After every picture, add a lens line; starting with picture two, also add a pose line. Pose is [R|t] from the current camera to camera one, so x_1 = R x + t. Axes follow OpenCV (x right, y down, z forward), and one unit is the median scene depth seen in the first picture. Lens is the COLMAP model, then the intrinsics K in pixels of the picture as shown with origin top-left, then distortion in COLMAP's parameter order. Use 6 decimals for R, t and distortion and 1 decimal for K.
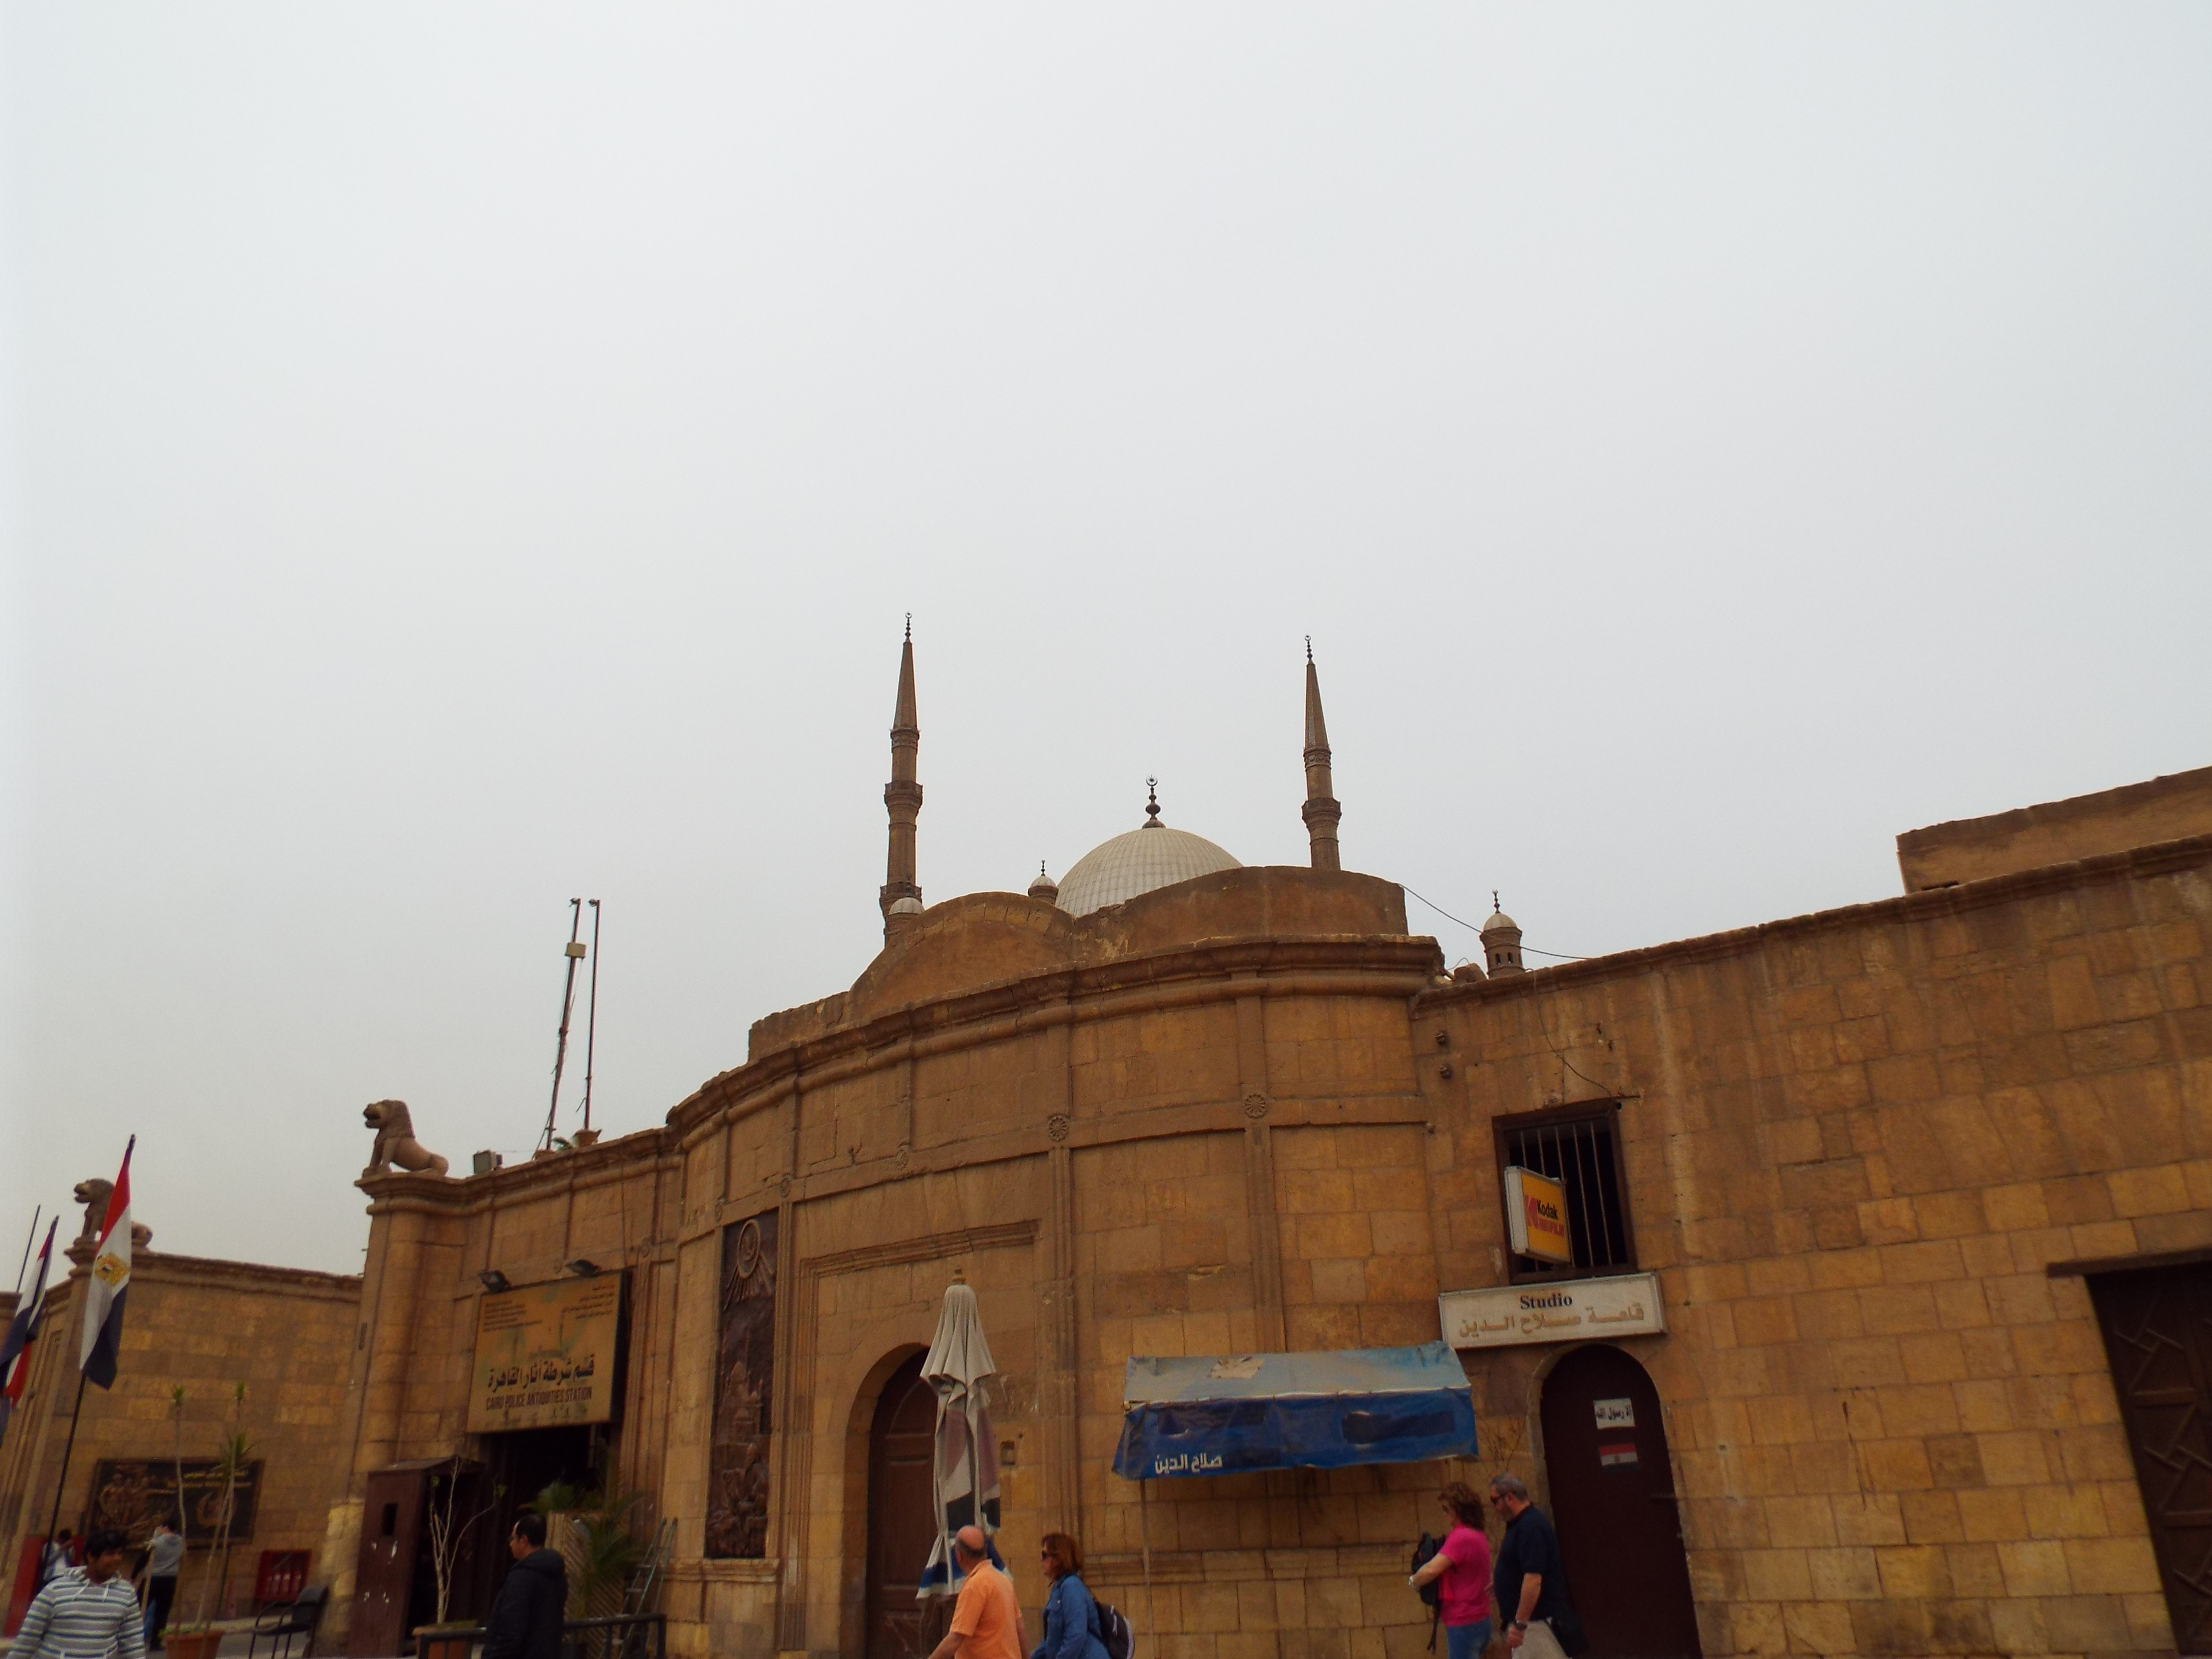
lens RADIAL K [[1633.9, 0, 1106.2], [0, 1633.9, 836.7], [0, 0, 1]] dist [-0.015683, 0.023594]
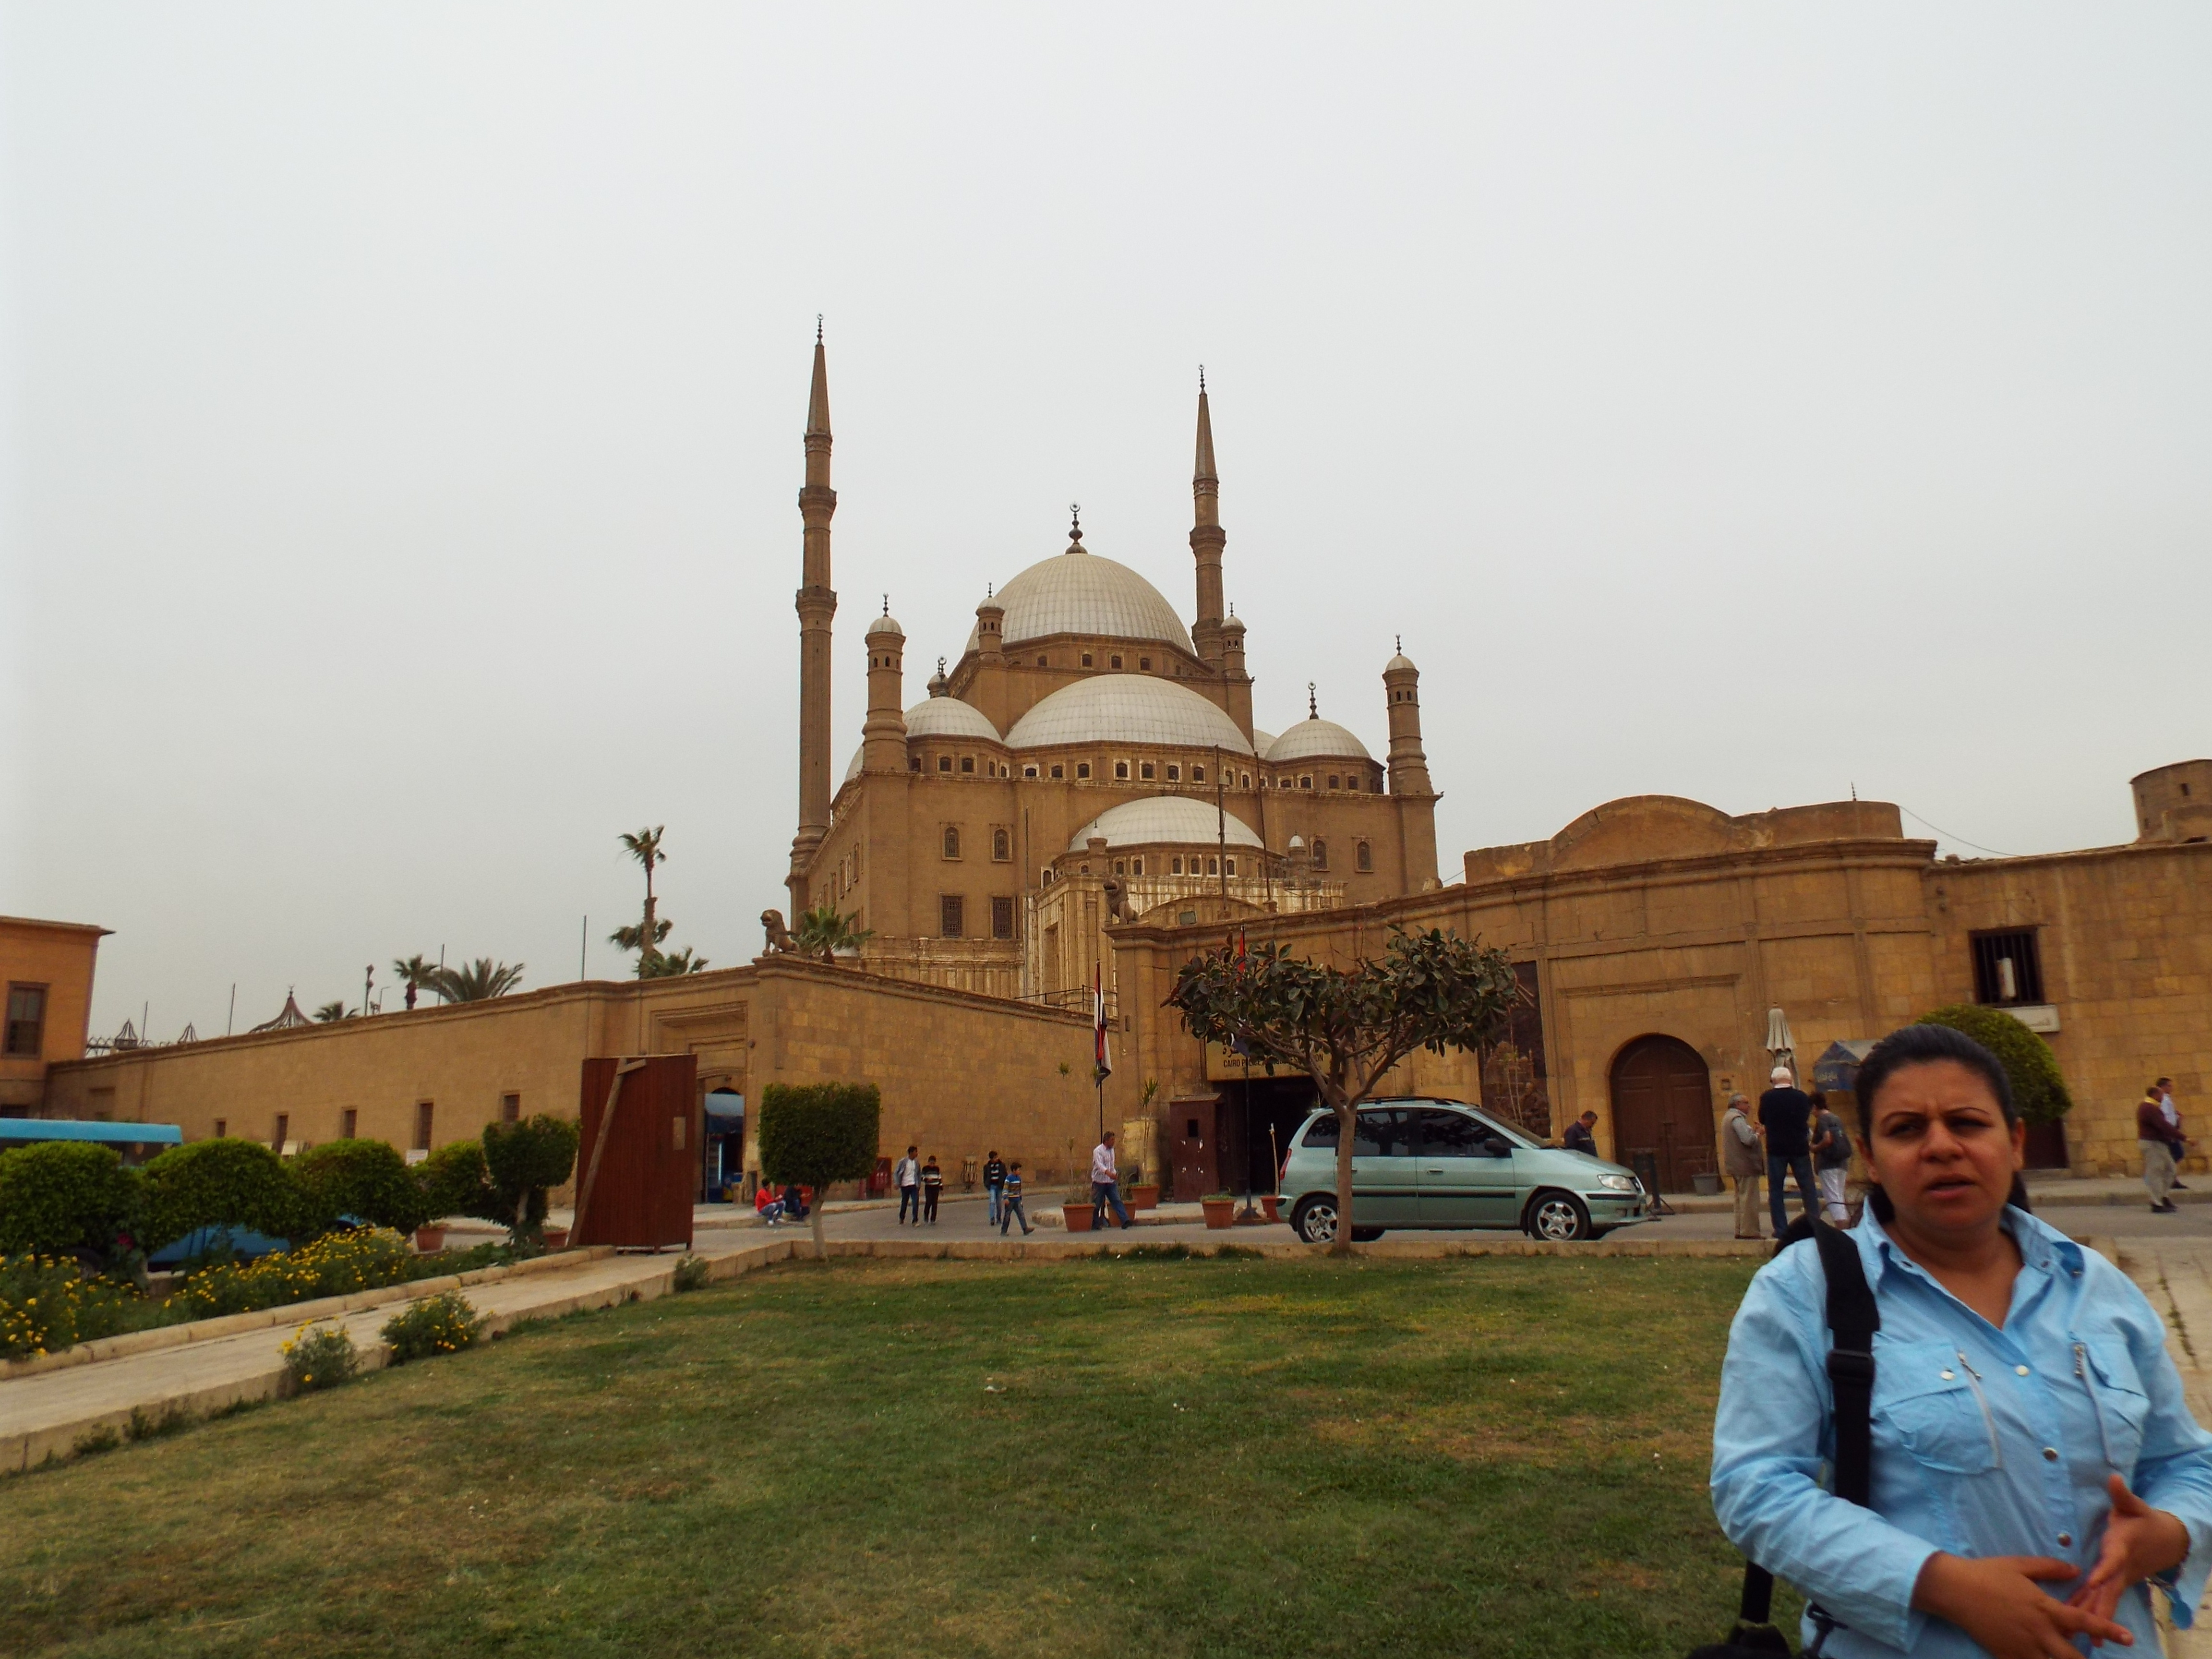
lens RADIAL K [[1633.9, 0, 1129.9], [0, 1633.9, 843.5], [0, 0, 1]] dist [-0.015683, 0.023594]
pose [[0.985648, 0.021537, 0.167436, -1.115943], [-0.054100, 0.979816, 0.192441, -0.267929], [-0.159912, -0.198737, 0.966919, -0.786942]]
